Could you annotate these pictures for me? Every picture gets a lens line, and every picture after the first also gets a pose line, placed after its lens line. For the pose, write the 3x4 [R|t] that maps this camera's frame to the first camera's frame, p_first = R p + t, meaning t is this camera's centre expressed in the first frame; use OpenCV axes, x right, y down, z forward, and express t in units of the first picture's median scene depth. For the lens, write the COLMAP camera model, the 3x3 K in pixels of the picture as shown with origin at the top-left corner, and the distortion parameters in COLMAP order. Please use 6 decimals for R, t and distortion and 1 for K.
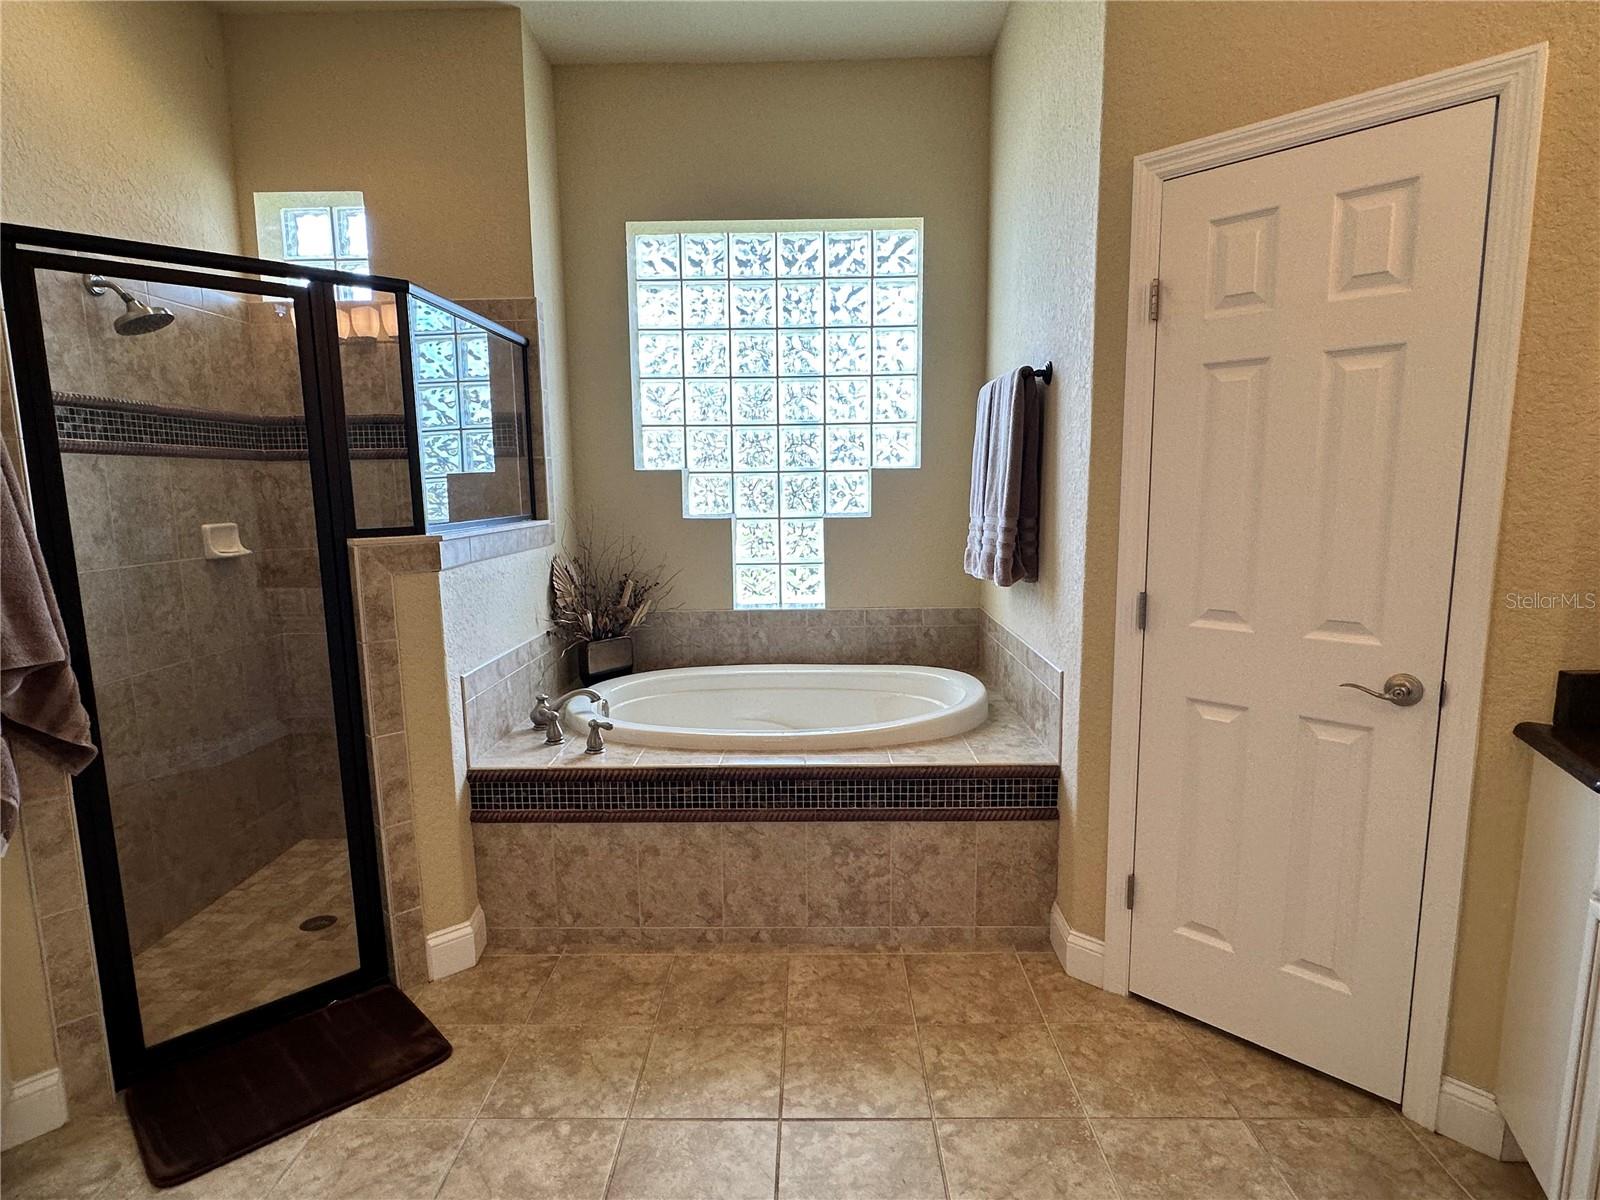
lens RADIAL K [[857.8, 0, 802.6], [0, 857.8, 605.6], [0, 0, 1]] dist [-0.005449, -0.000151]
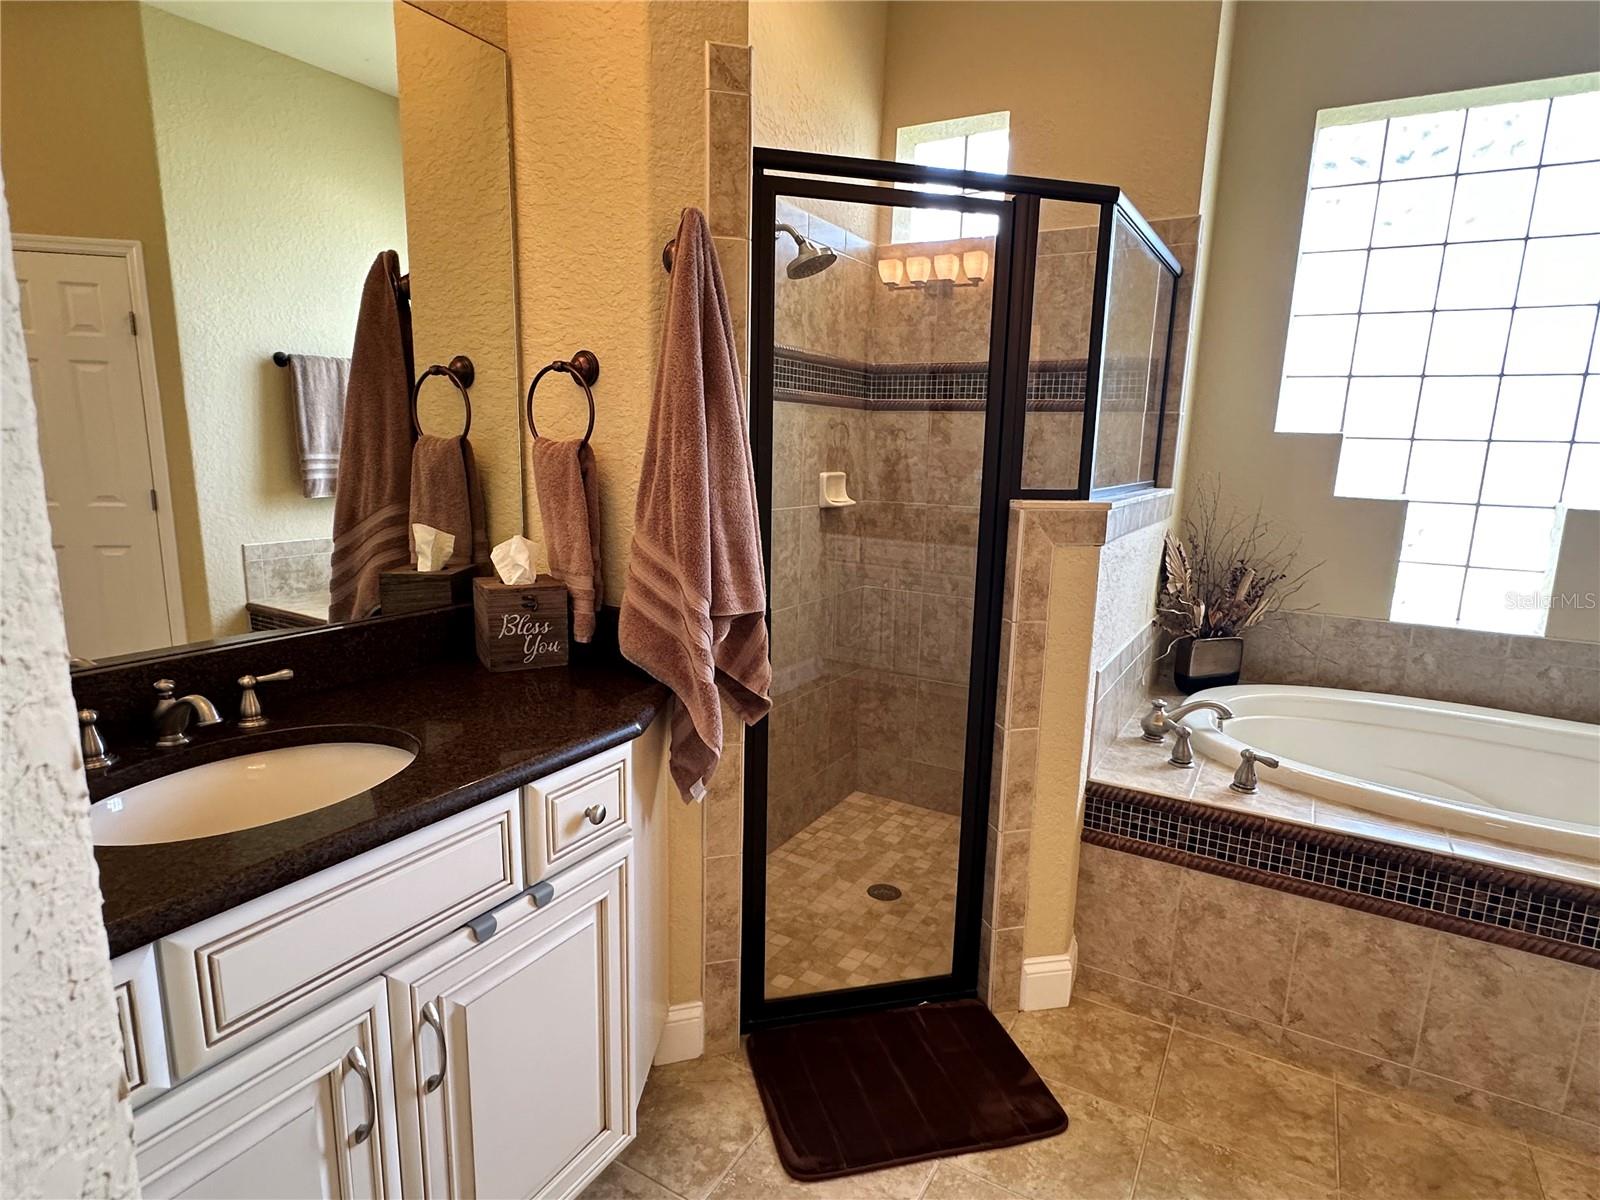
lens RADIAL K [[857.8, 0, 800.5], [0, 857.8, 604.8], [0, 0, 1]] dist [-0.005449, -0.000151]
pose [[0.868613, 0.126870, -0.478974, -0.249001], [-0.106674, 0.991878, 0.069274, -0.008983], [0.483872, -0.009078, 0.875092, 0.121030]]
